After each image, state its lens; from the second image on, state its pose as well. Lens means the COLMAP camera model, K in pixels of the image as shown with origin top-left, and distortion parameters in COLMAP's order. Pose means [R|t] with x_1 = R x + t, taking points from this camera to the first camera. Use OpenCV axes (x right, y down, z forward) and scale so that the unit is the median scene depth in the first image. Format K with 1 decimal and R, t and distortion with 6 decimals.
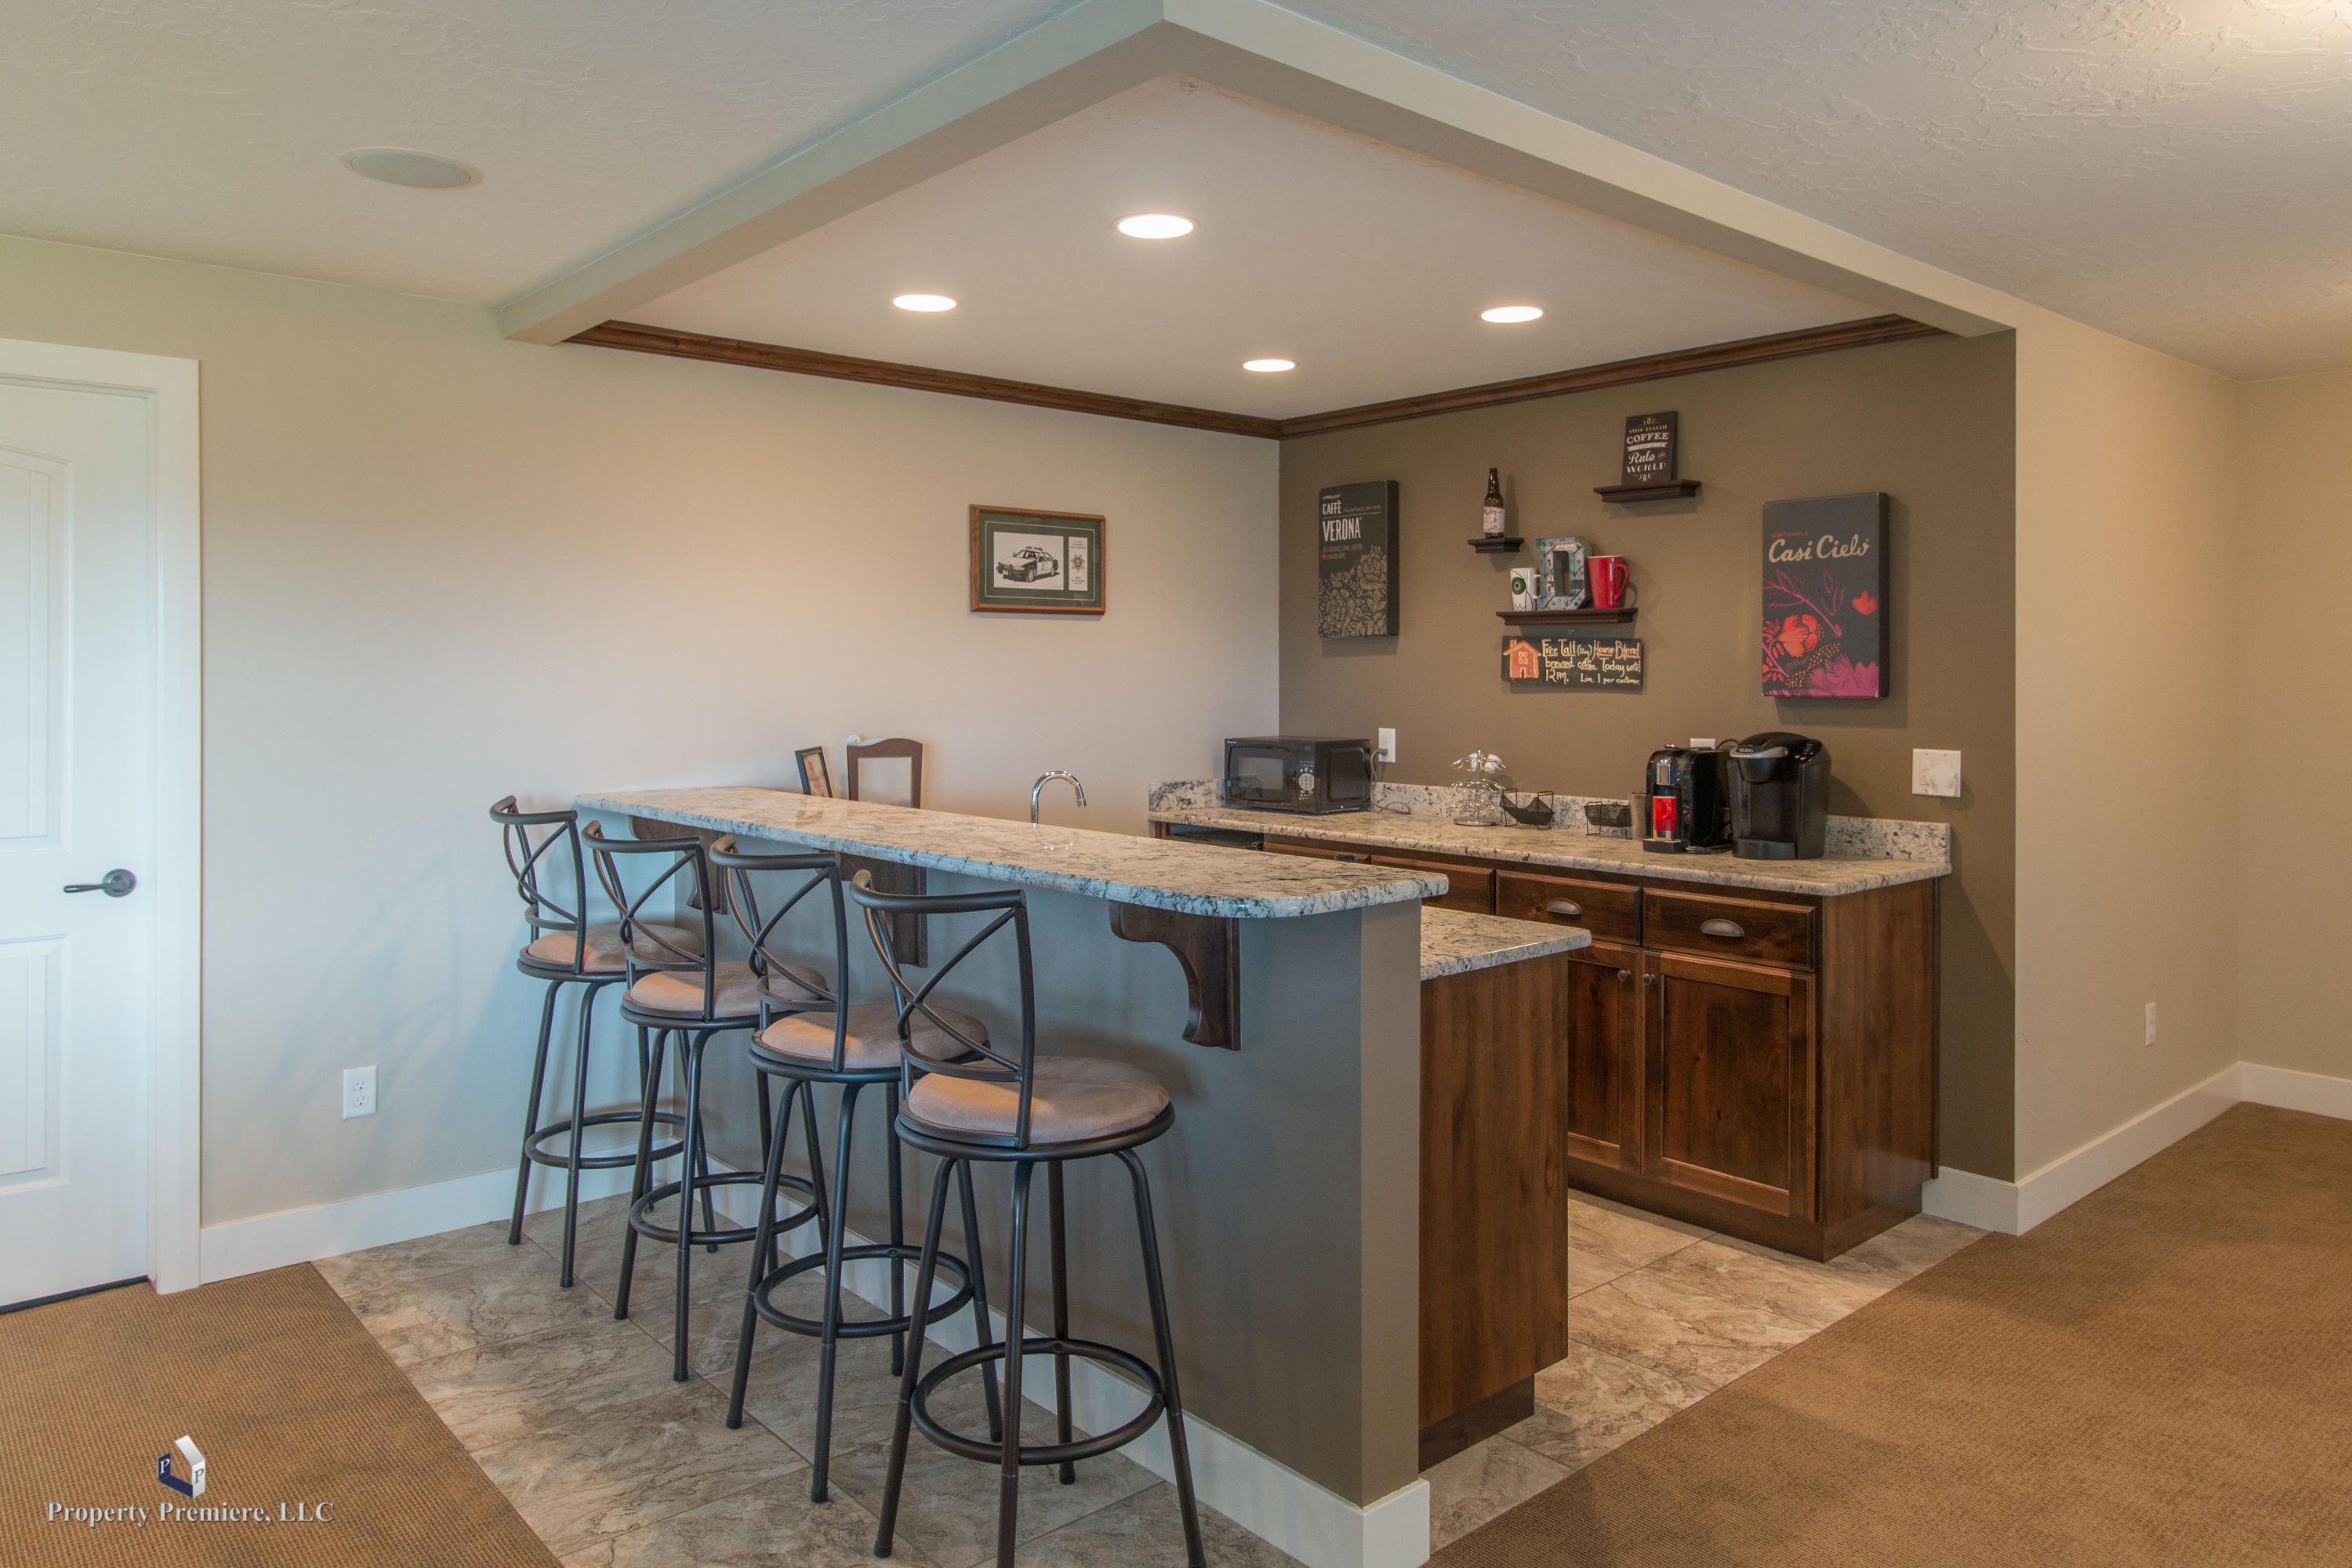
lens RADIAL K [[1551.2, 0, 1173.5], [0, 1551.2, 682.6], [0, 0, 1]] dist [-0.007423, -0.003821]
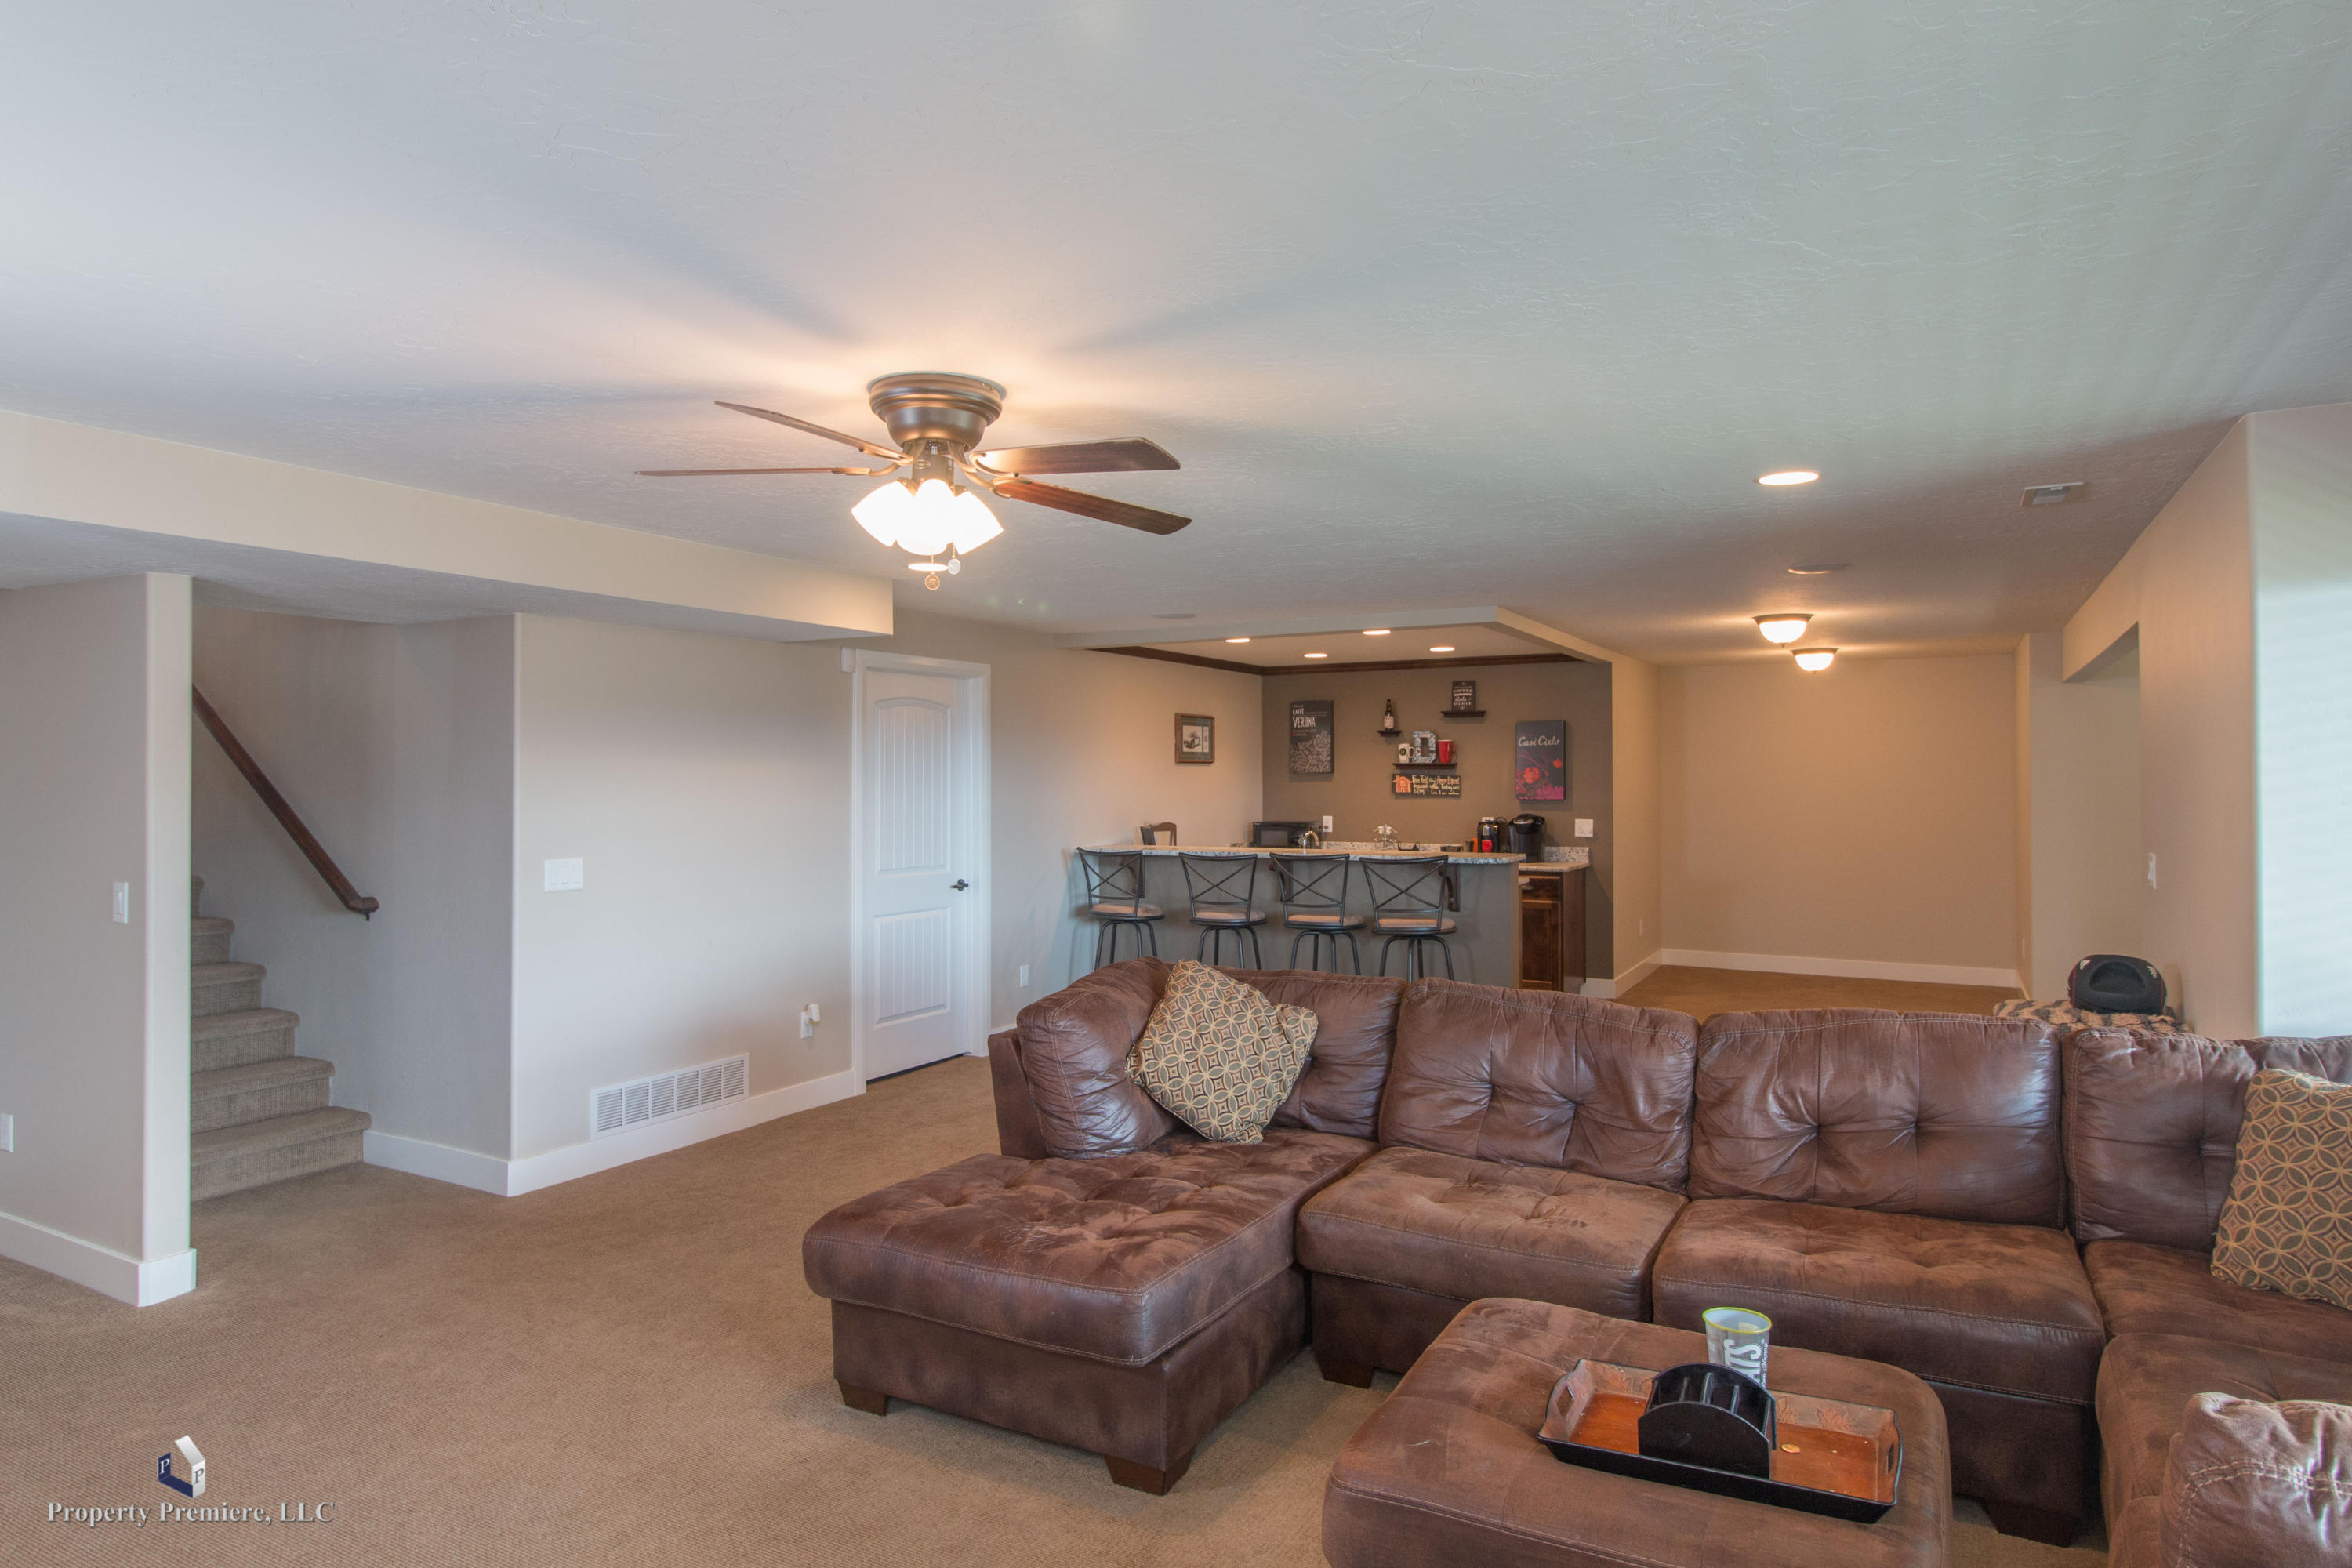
lens RADIAL K [[1369.0, 0, 1176.0], [0, 1369.0, 784.0], [0, 0, 1]] dist [0.002184, 0.000189]
pose [[0.938921, -0.005206, 0.344093, -0.791042], [0.006326, 0.999978, -0.002134, -0.013318], [-0.344074, 0.004180, 0.938933, -0.779447]]
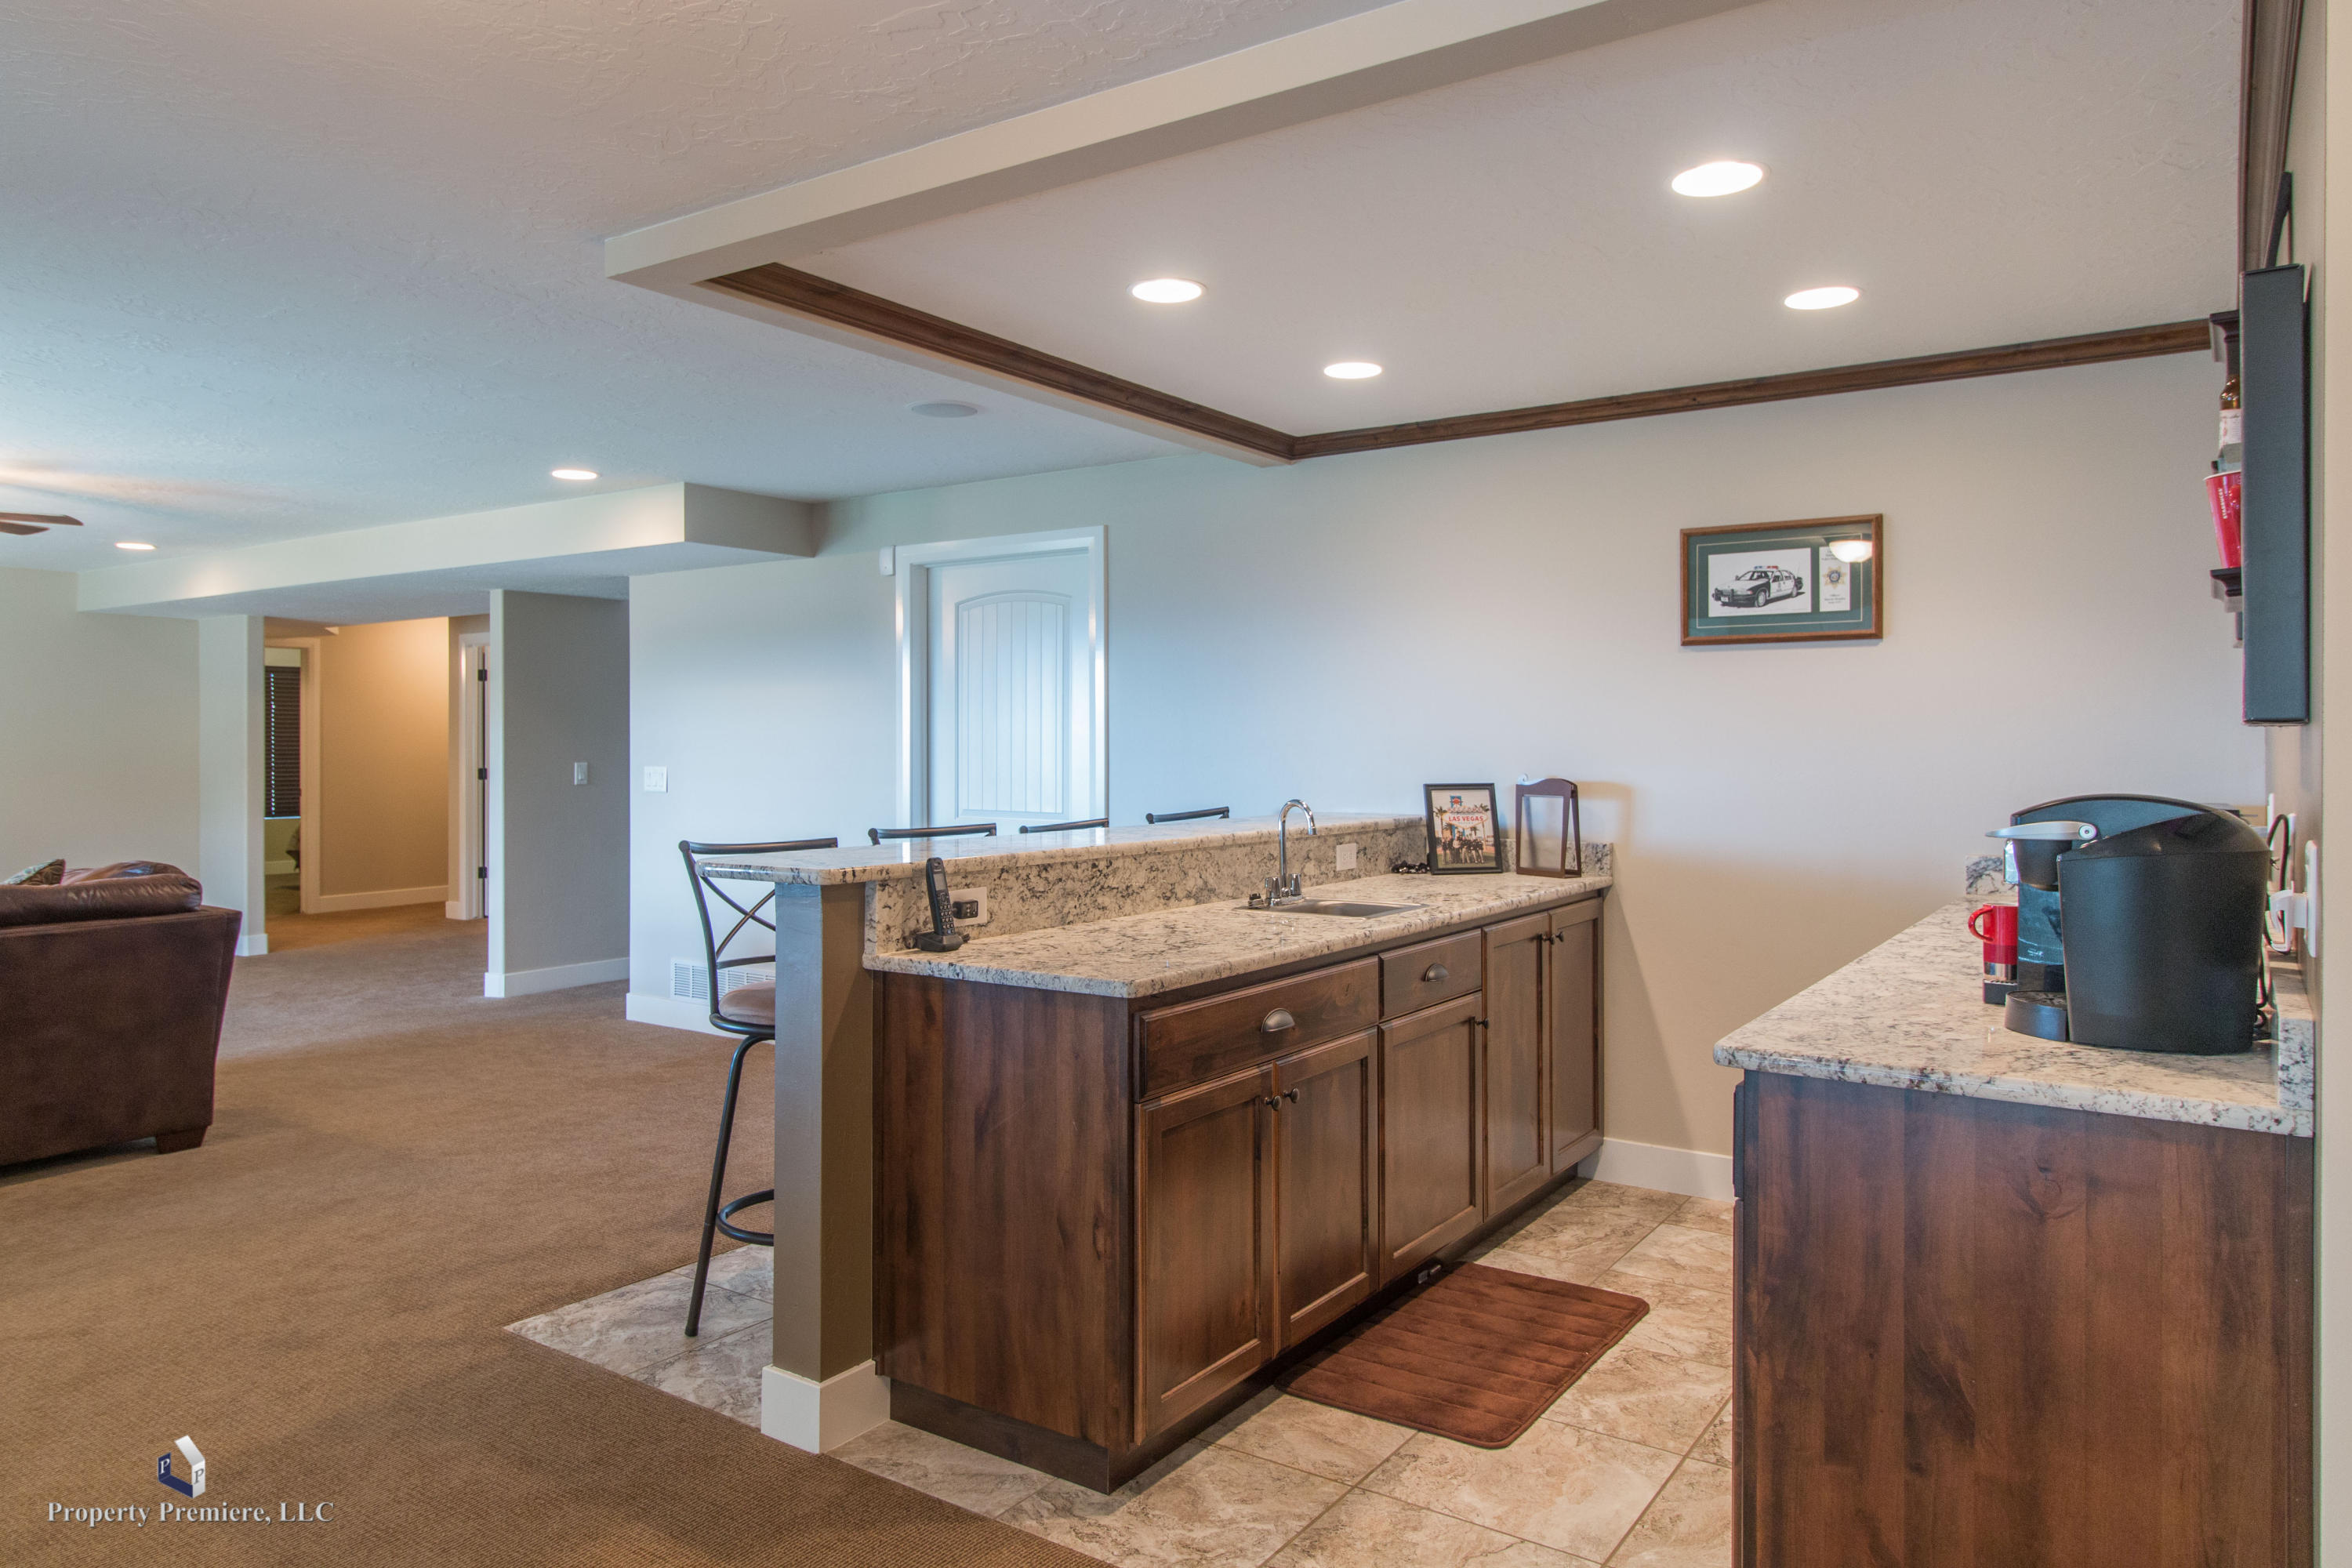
lens RADIAL K [[1522.8, 0, 1180.1], [0, 1522.8, 750.2], [0, 0, 1]] dist [-0.006704, -0.001611]
pose [[0.252903, 0.004731, -0.967480, 0.679952], [-0.005777, 0.999978, 0.003380, 0.015187], [0.967474, 0.004735, 0.252925, 0.491947]]
